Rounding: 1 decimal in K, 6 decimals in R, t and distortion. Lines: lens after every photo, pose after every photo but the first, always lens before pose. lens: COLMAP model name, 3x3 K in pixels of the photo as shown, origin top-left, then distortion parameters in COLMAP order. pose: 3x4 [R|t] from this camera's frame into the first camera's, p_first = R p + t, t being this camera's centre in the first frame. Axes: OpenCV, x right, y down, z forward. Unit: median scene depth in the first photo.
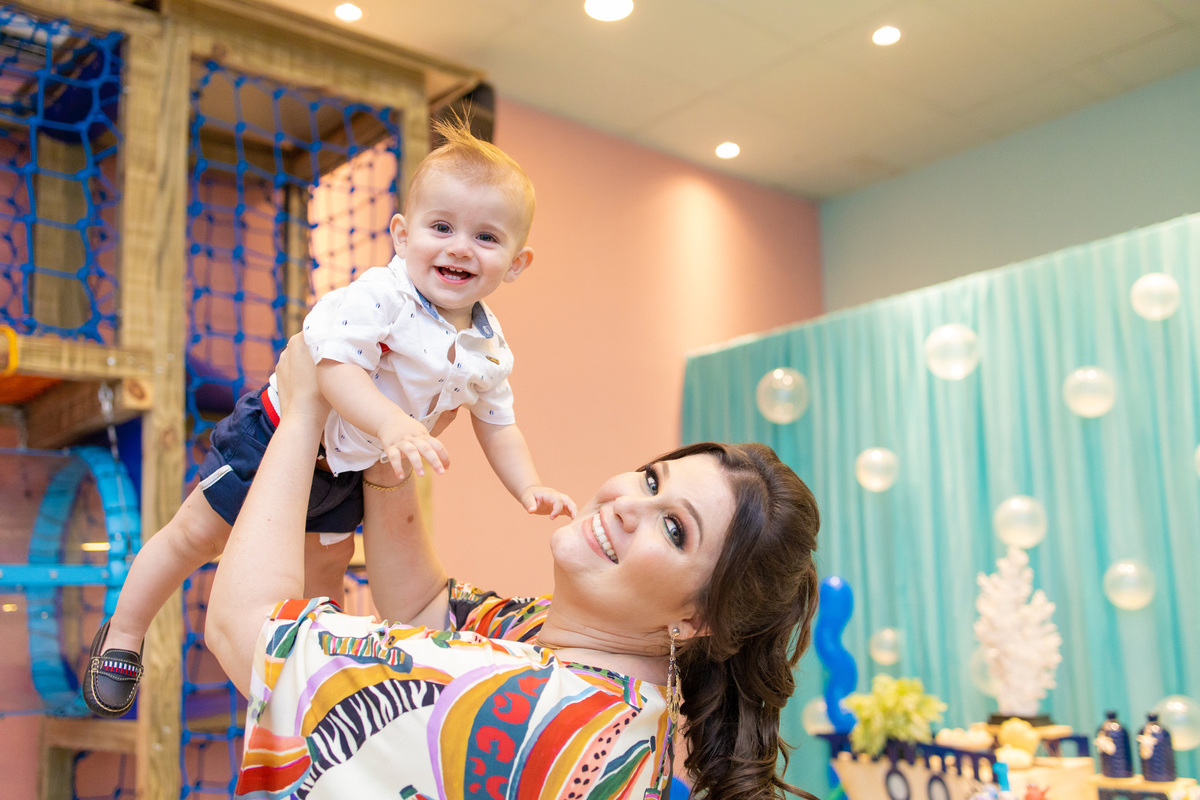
lens RADIAL K [[1235.1, 0, 600.7], [0, 1235.1, 405.2], [0, 0, 1]] dist [0.020209, 0.000000]
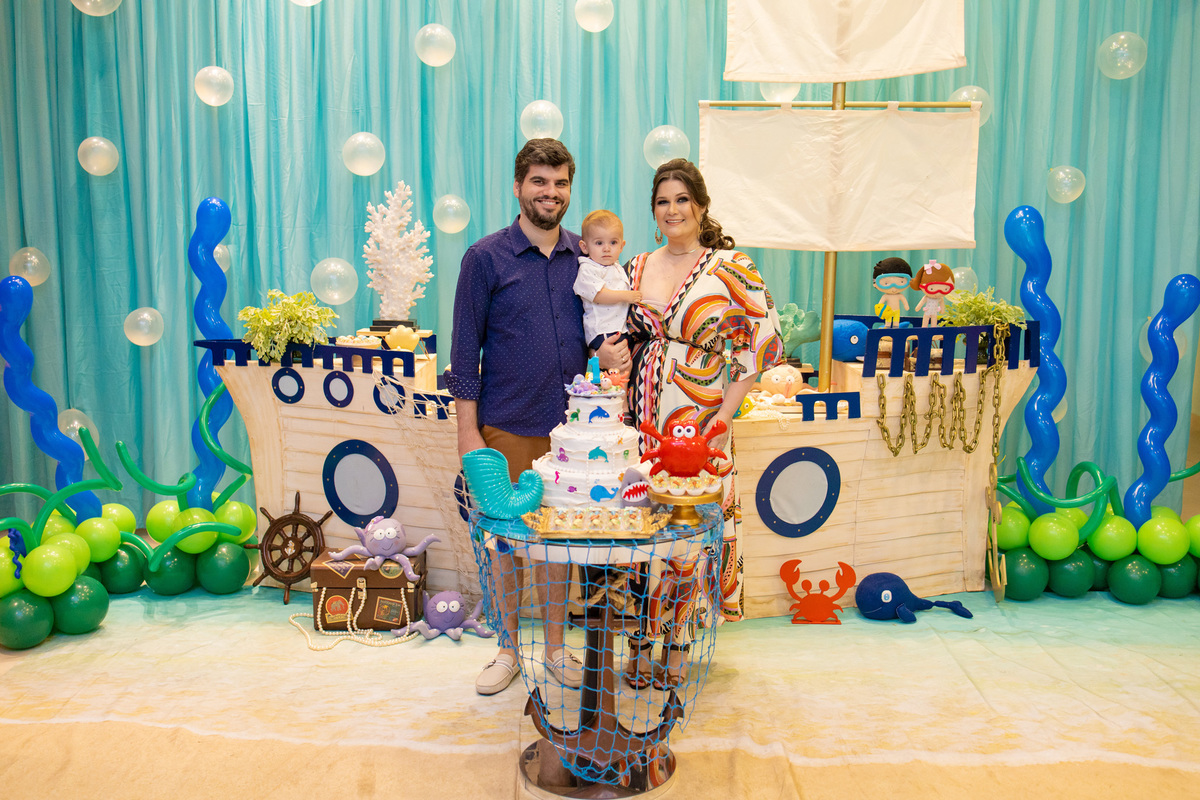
lens RADIAL K [[1235.1, 0, 599.9], [0, 1235.1, 409.1], [0, 0, 1]] dist [0.020209, 0.000000]
pose [[0.689015, -0.078186, 0.720518, -0.393863], [-0.155260, 0.955160, 0.252120, -0.002287], [-0.707922, -0.285582, 0.645980, 0.055255]]
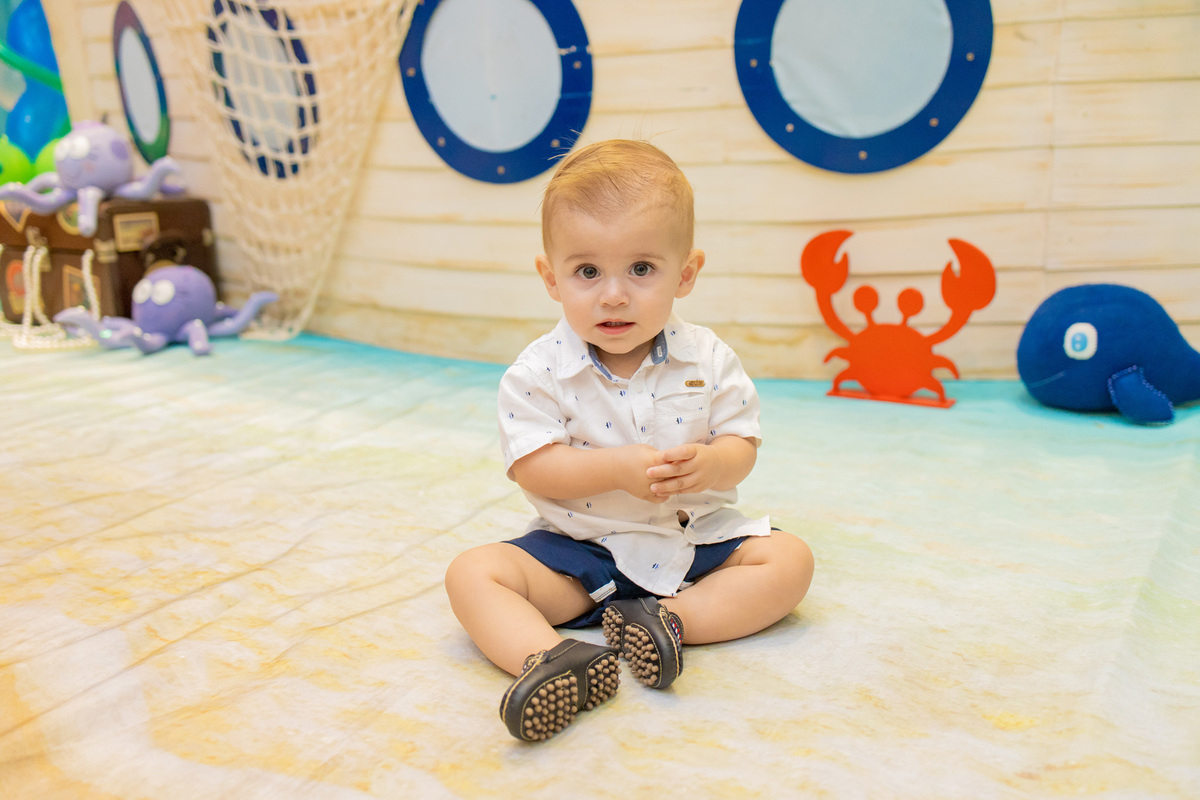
lens RADIAL K [[1235.1, 0, 594.2], [0, 1235.1, 411.8], [0, 0, 1]] dist [0.020209, 0.000000]
pose [[0.953898, -0.081529, 0.288846, 0.309903], [-0.051009, 0.904357, 0.423717, 0.260959], [-0.295765, -0.418917, 0.858505, 0.243930]]
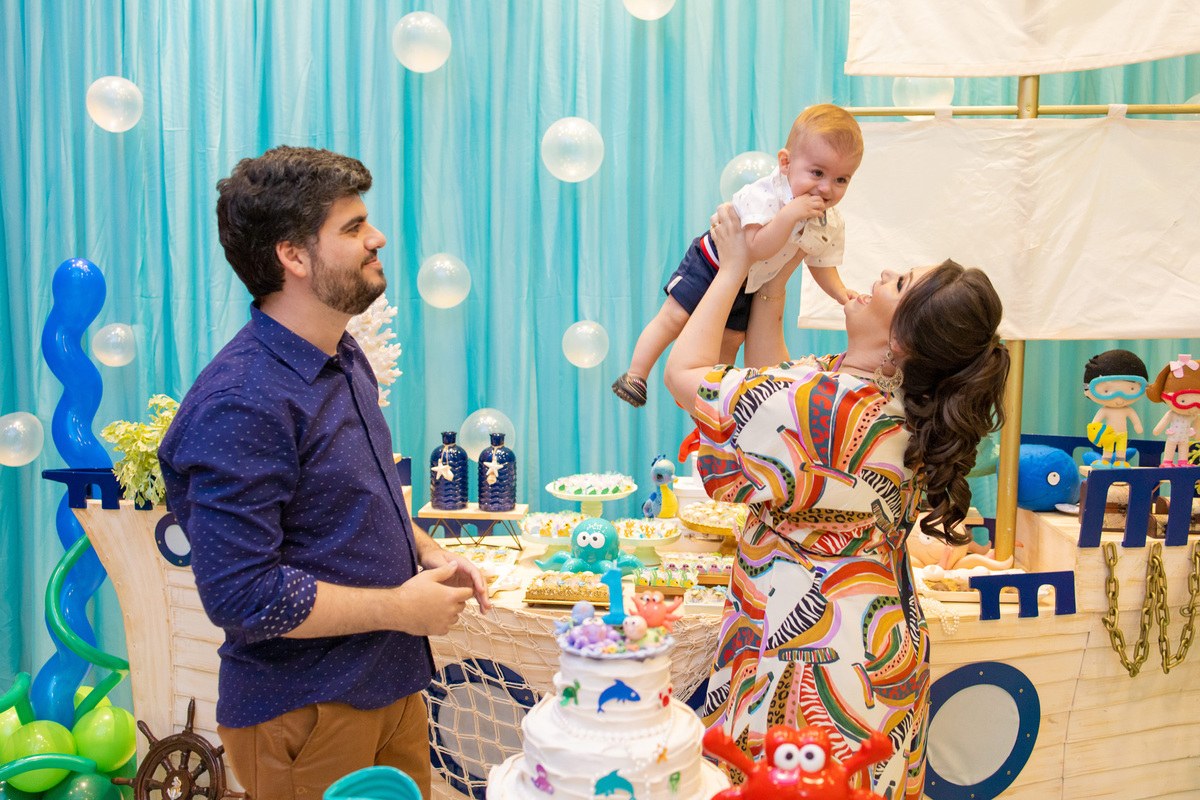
lens RADIAL K [[1235.1, 0, 598.2], [0, 1235.1, 400.4], [0, 0, 1]] dist [0.020209, 0.000000]
pose [[0.736173, -0.032317, 0.676022, -0.080428], [-0.147179, 0.967311, 0.206516, 0.034278], [-0.660597, -0.251527, 0.707351, 0.326092]]
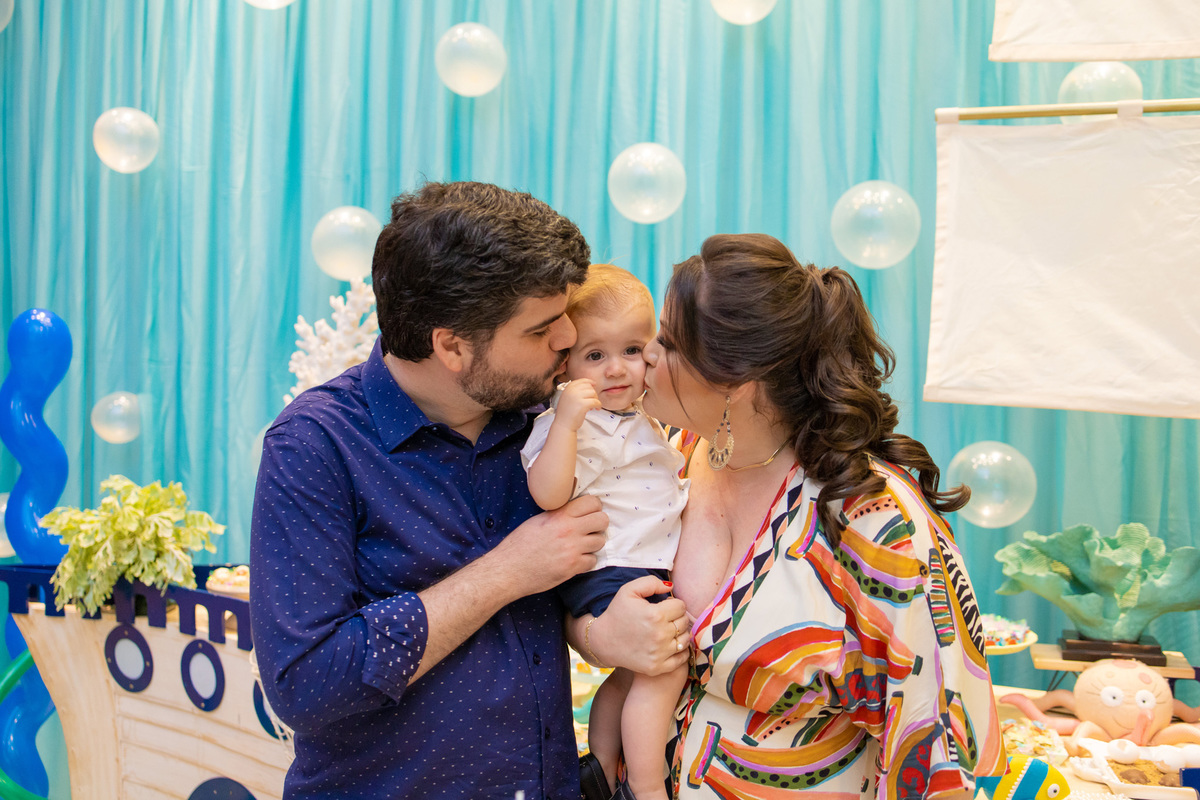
lens RADIAL K [[1235.1, 0, 596.3], [0, 1235.1, 396.1], [0, 0, 1]] dist [0.020209, 0.000000]
pose [[0.817370, 0.029404, 0.575362, 0.076860], [-0.139762, 0.978984, 0.148517, 0.064870], [-0.558903, -0.201807, 0.804301, 0.424349]]
